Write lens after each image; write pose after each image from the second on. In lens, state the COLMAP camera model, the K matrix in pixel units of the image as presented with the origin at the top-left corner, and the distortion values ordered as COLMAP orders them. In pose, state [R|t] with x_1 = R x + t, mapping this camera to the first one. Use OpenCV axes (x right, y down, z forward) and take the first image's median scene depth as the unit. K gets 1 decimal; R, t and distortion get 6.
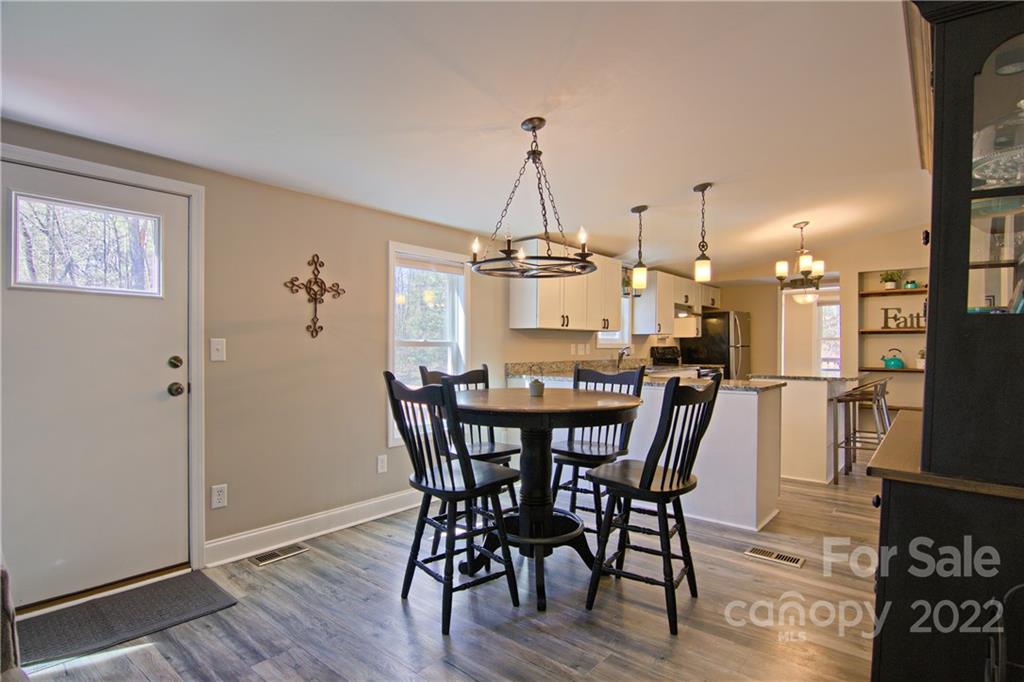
lens RADIAL K [[519.5, 0, 504.6], [0, 519.5, 350.8], [0, 0, 1]] dist [-0.000868, -0.014883]
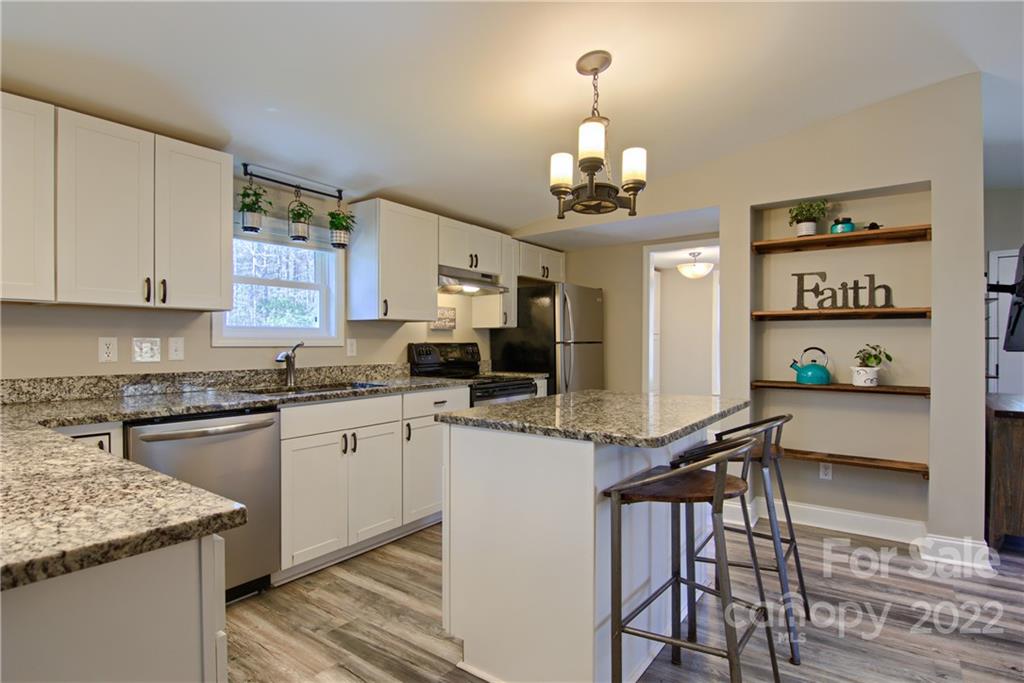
lens RADIAL K [[519.5, 0, 504.6], [0, 519.5, 351.3], [0, 0, 1]] dist [-0.000868, -0.014883]
pose [[0.997931, -0.001095, 0.064277, 0.396803], [0.000577, 0.999967, 0.008080, -0.004143], [-0.064284, -0.008026, 0.997899, 0.479662]]
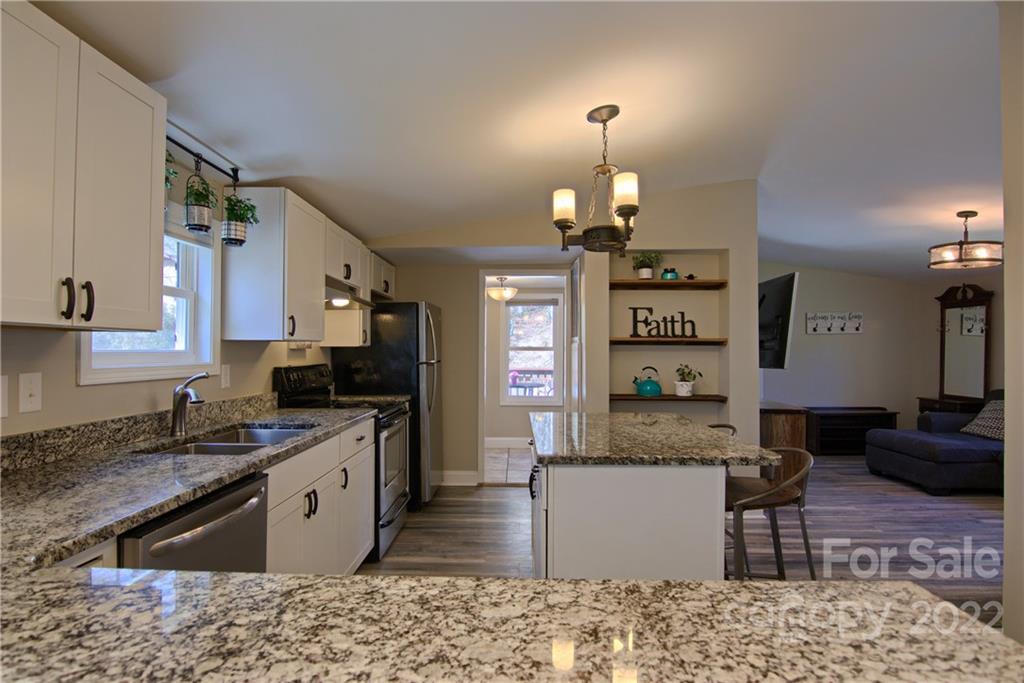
lens RADIAL K [[519.5, 0, 504.6], [0, 519.5, 351.3], [0, 0, 1]] dist [-0.000868, -0.014883]
pose [[0.779008, 0.000603, 0.627013, 0.173636], [0.004149, 0.999973, -0.006117, -0.020830], [-0.627000, 0.007366, 0.778985, 0.582646]]
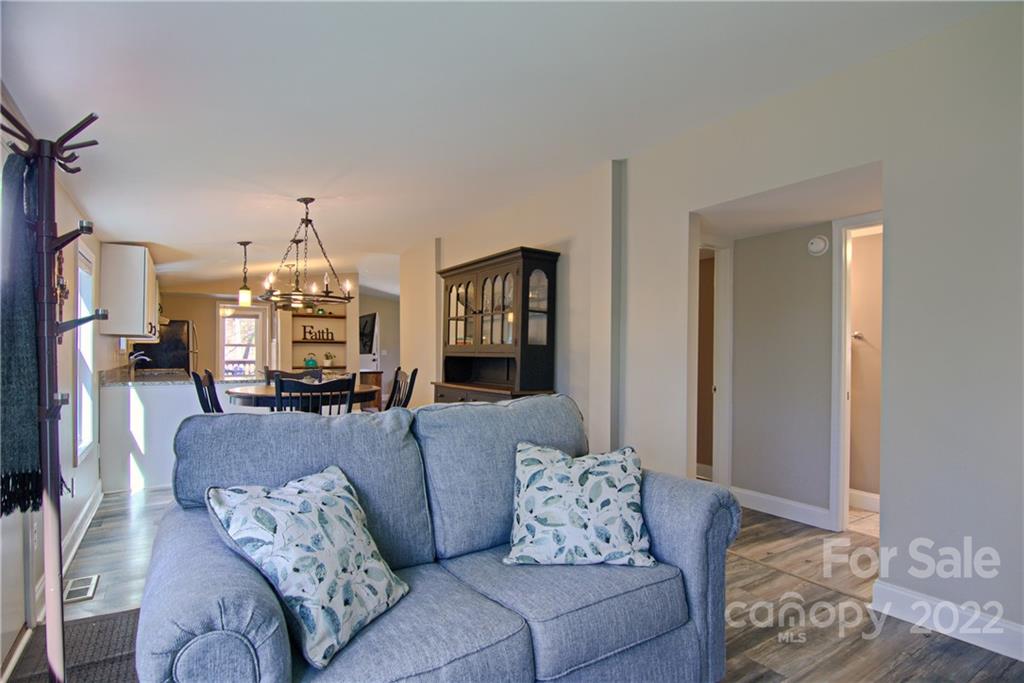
lens RADIAL K [[519.5, 0, 504.6], [0, 519.5, 351.3], [0, 0, 1]] dist [-0.000868, -0.014883]
pose [[0.300942, -0.001324, 0.953641, -0.505389], [0.006167, 0.999981, -0.000558, -0.005180], [-0.953622, 0.006049, 0.300945, 0.016998]]
